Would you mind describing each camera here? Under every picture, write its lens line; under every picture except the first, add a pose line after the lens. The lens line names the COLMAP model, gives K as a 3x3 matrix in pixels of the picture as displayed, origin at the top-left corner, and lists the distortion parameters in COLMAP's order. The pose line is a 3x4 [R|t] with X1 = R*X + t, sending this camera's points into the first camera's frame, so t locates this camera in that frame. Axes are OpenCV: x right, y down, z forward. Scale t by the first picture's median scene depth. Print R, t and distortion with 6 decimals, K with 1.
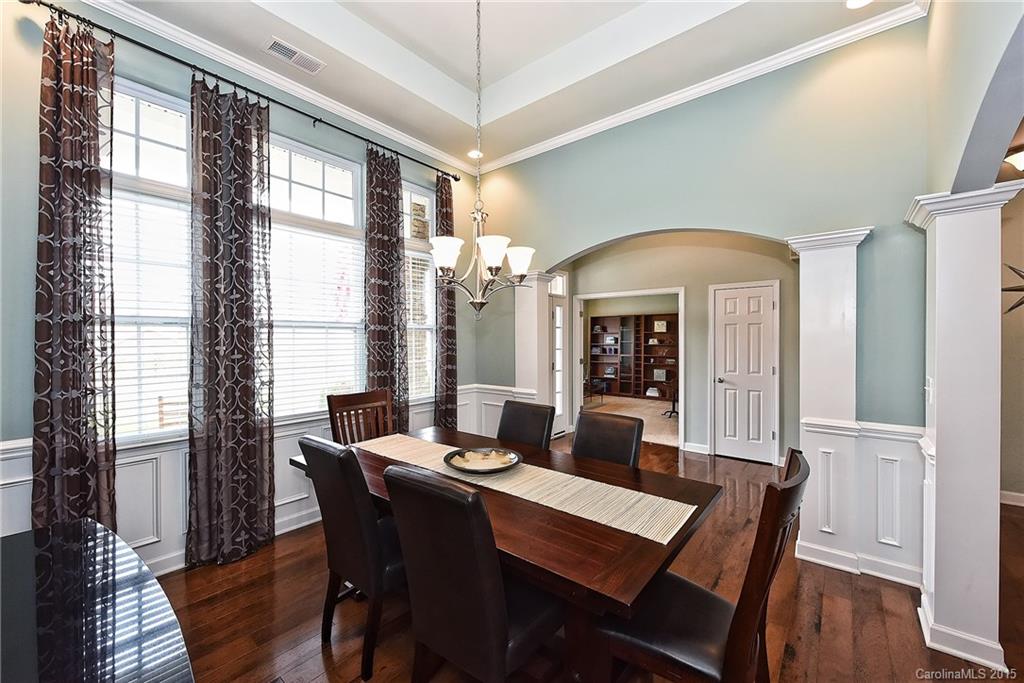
lens RADIAL K [[404.8, 0, 518.2], [0, 404.8, 341.3], [0, 0, 1]] dist [-0.000478, -0.000046]
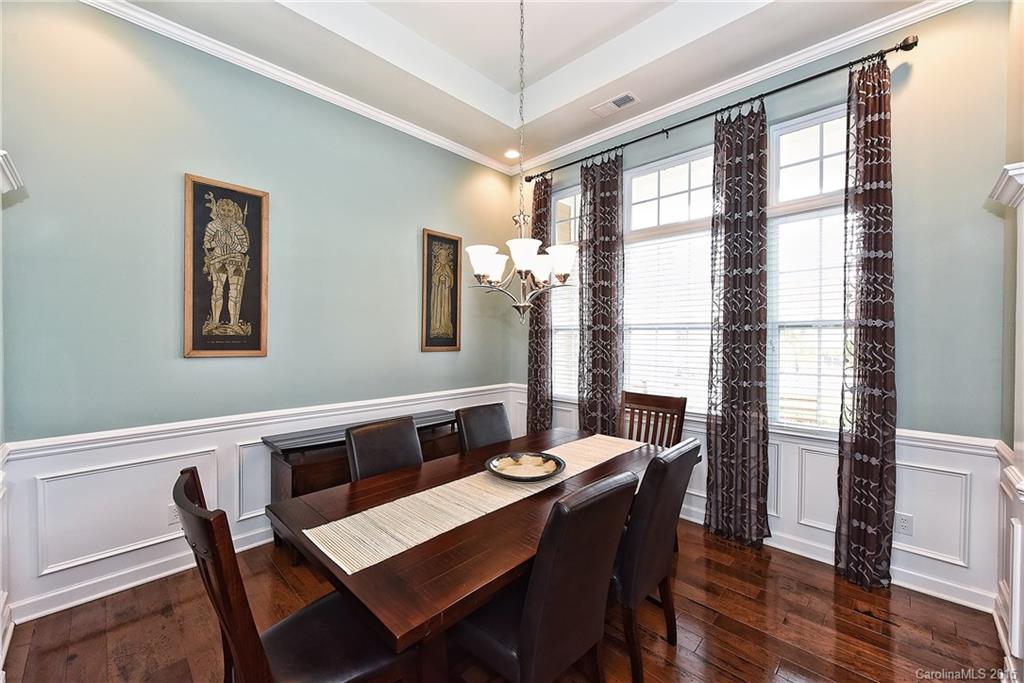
lens RADIAL K [[404.8, 0, 518.2], [0, 404.8, 341.3], [0, 0, 1]] dist [-0.000478, -0.000046]
pose [[-0.094171, 0.006189, -0.995537, 0.595253], [-0.014934, 0.999859, 0.007628, -0.004136], [0.995444, 0.015586, -0.094066, 0.734268]]
